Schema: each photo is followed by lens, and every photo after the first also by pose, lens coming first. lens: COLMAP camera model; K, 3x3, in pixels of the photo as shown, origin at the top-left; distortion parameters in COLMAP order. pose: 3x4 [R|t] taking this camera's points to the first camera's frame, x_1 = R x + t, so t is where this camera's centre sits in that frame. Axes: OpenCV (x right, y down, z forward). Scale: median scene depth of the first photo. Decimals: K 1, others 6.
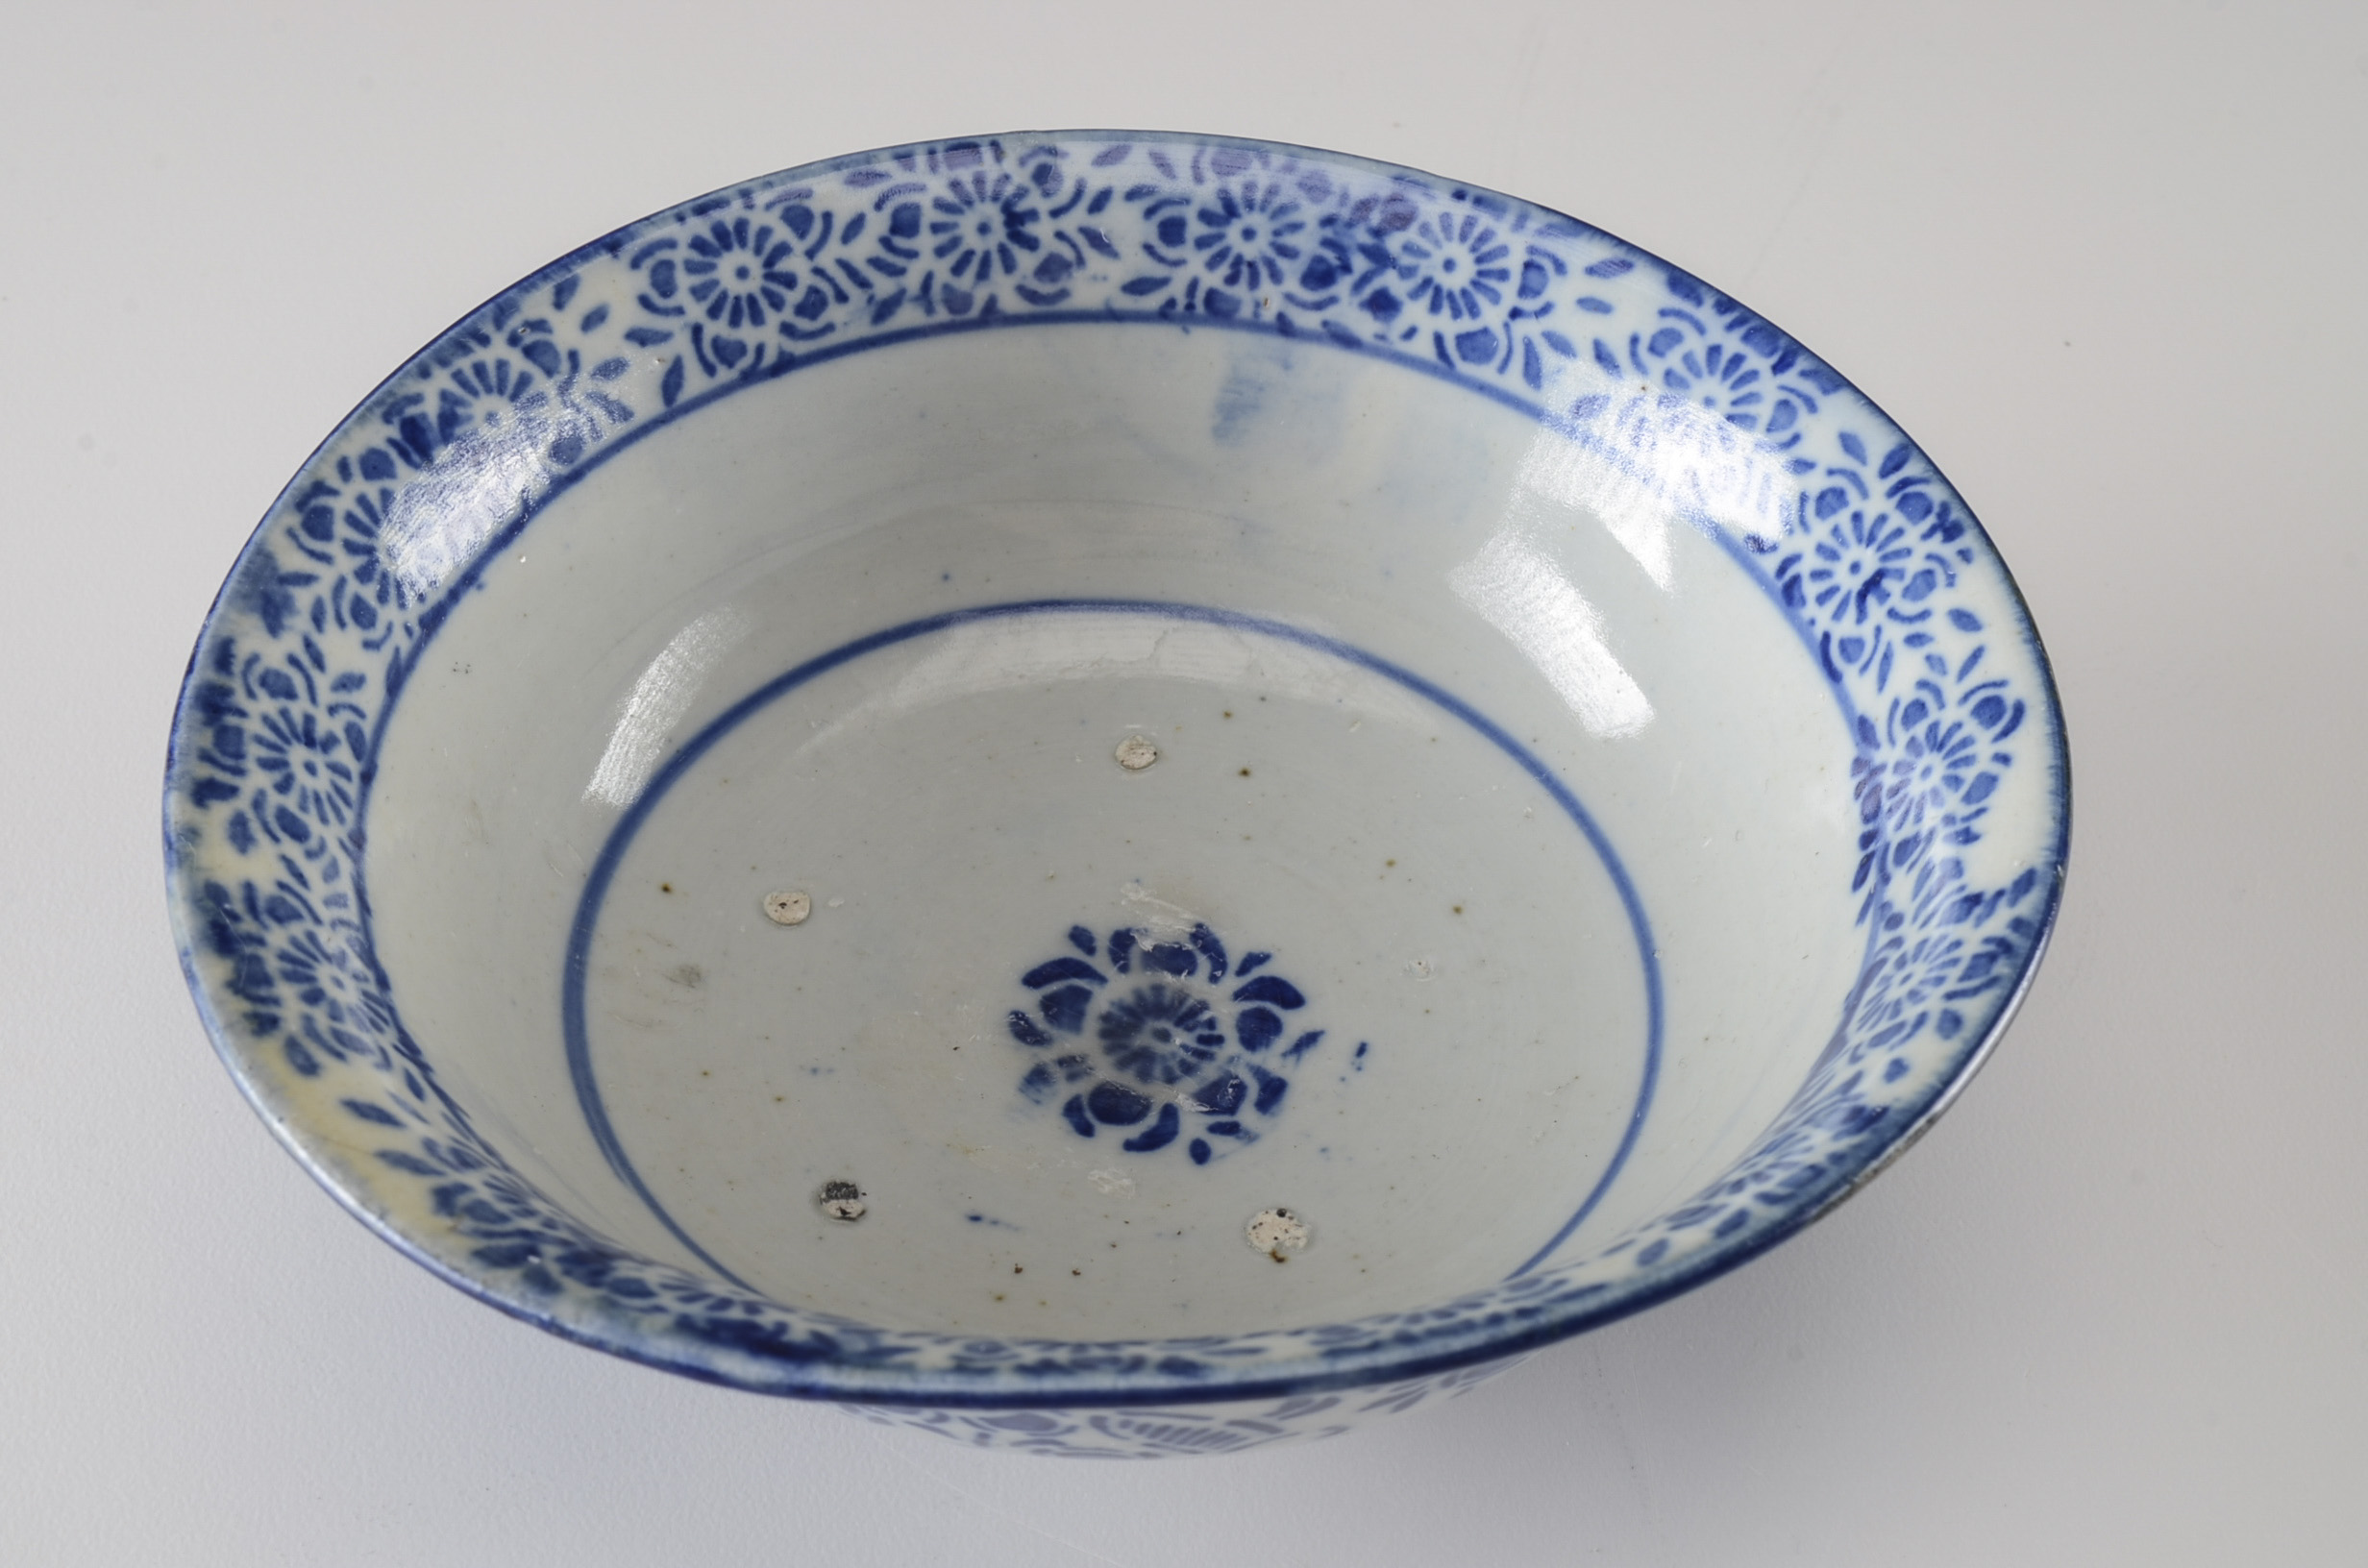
lens RADIAL K [[3743.8, 0, 1184.0], [0, 3743.8, 784.0], [0, 0, 1]] dist [-0.016270, 0.013938]
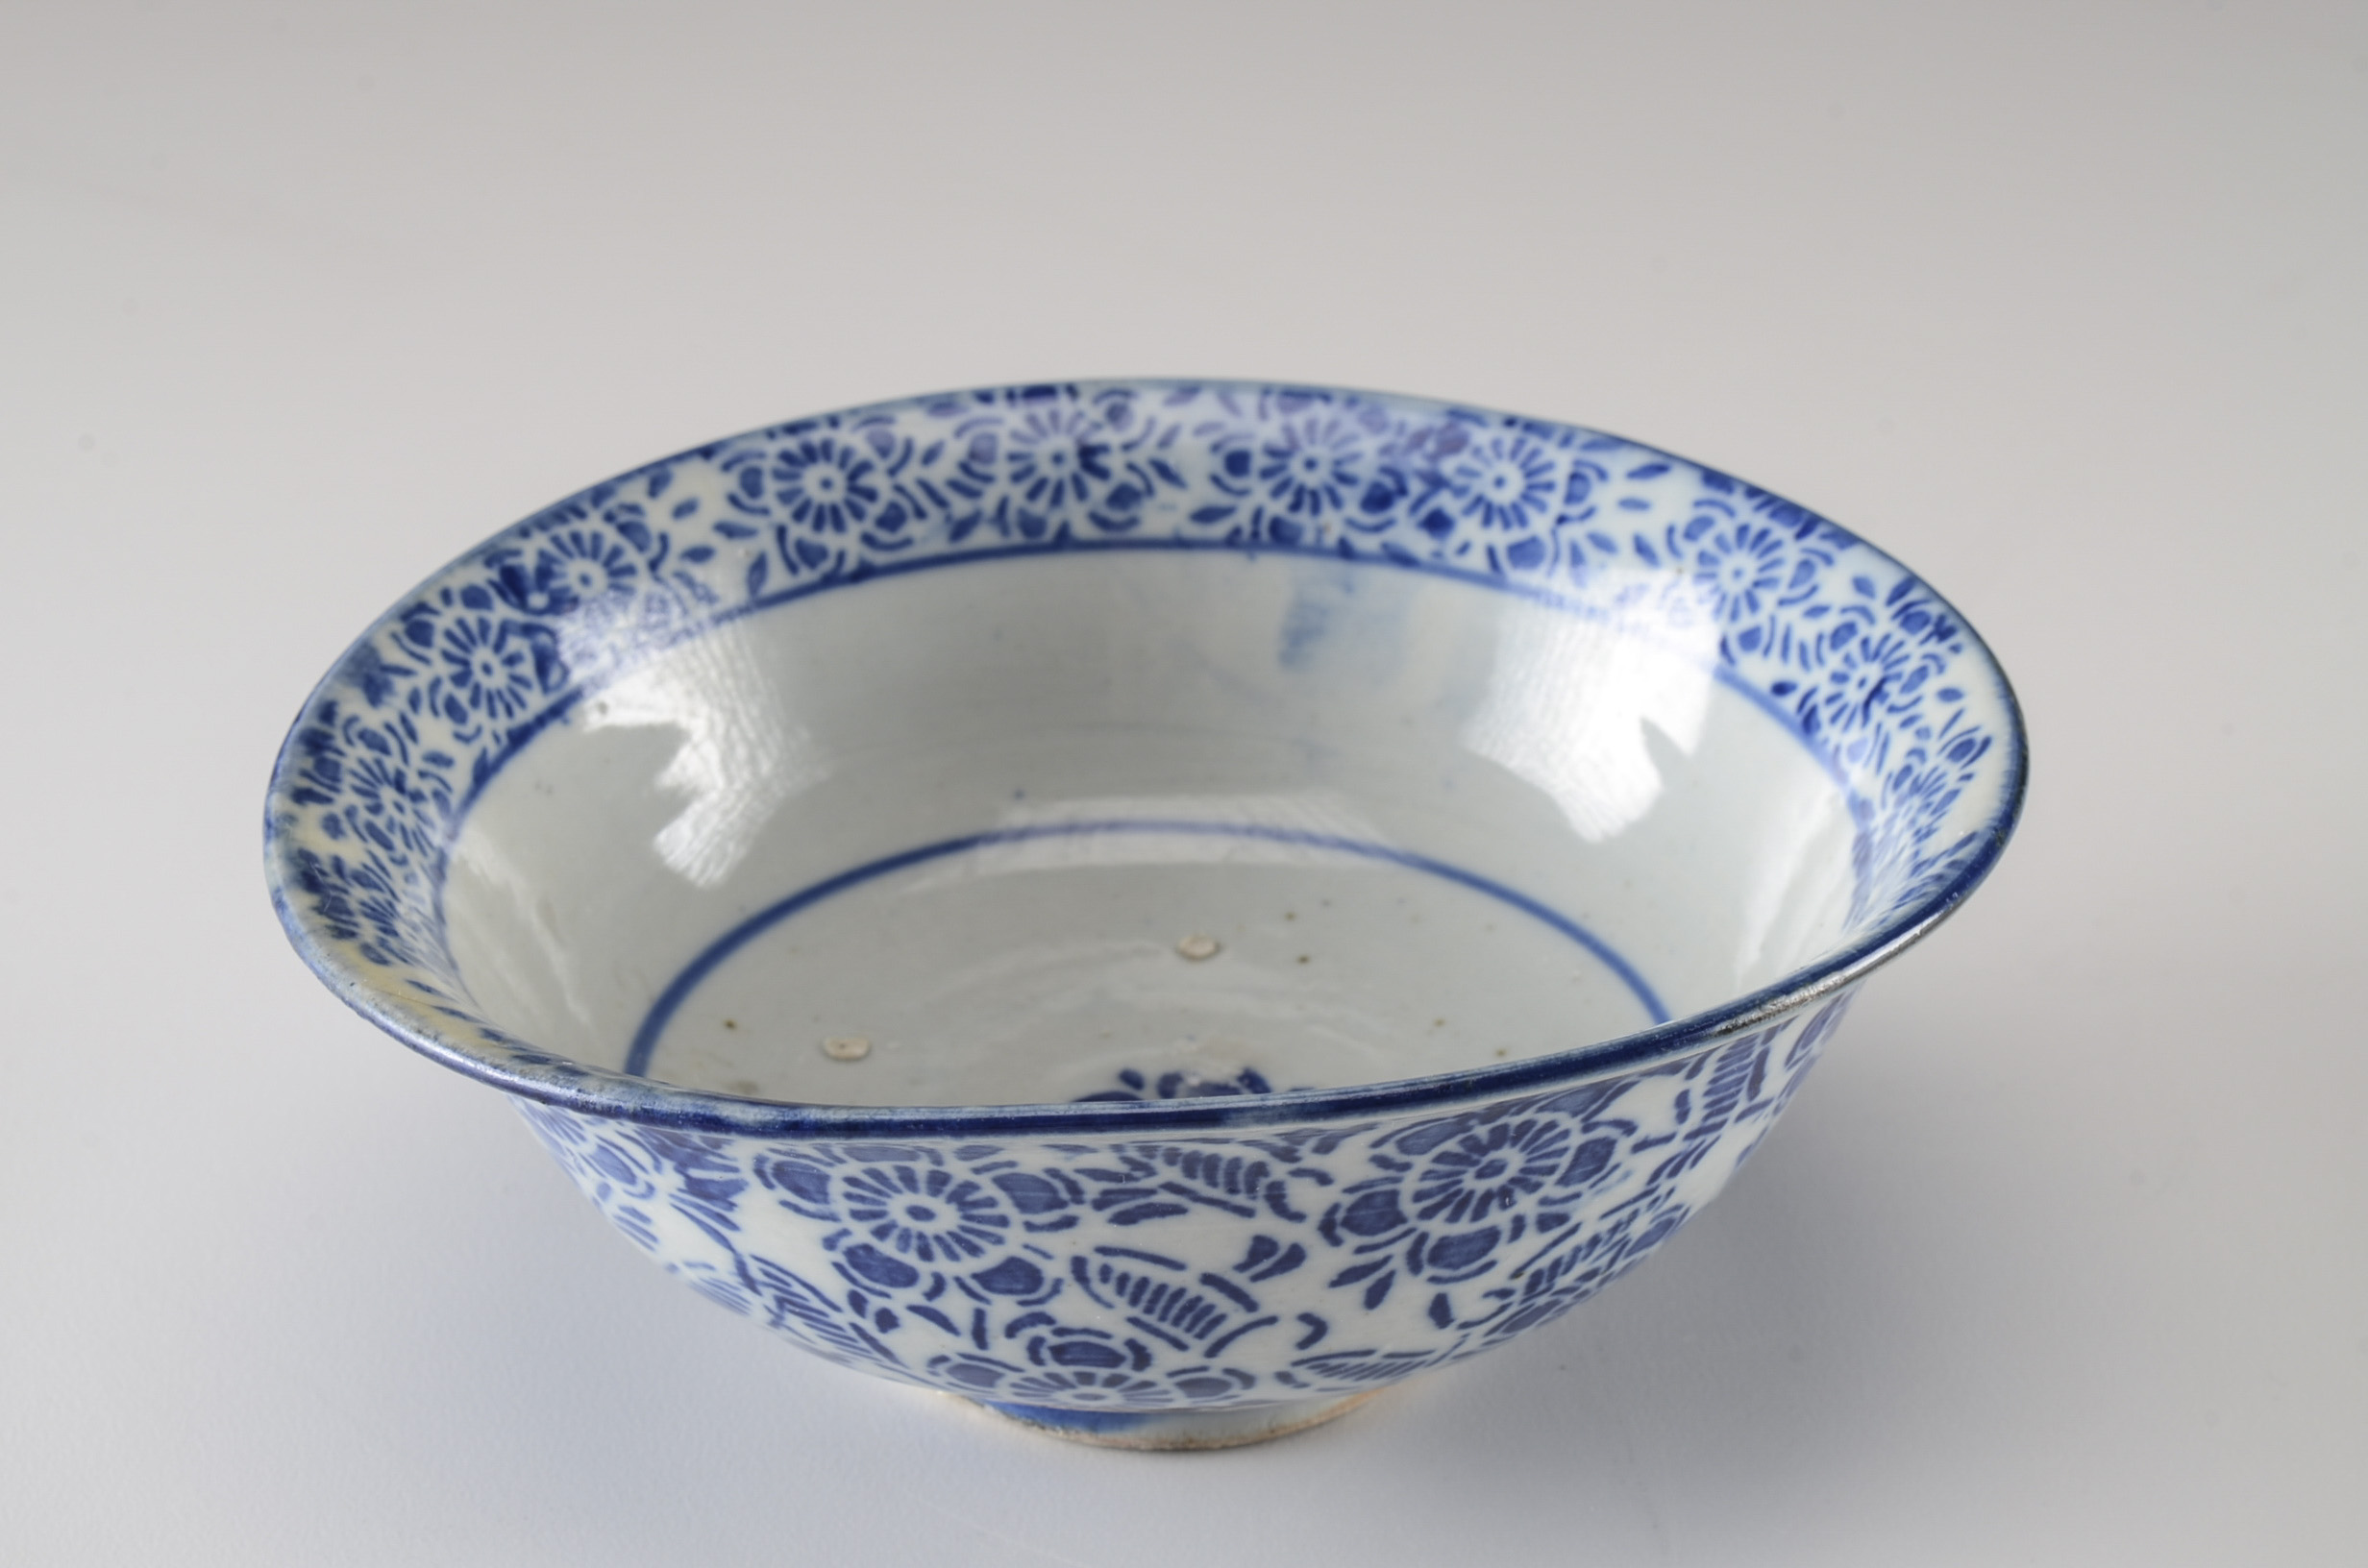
lens RADIAL K [[5327.7, 0, 1184.0], [0, 5327.7, 784.0], [0, 0, 1]] dist [-0.037371, 0.302678]
pose [[0.995710, -0.014965, -0.091310, 0.123749], [-0.014554, 0.949218, -0.314281, 0.431164], [0.091376, 0.314262, 0.944929, -0.406798]]
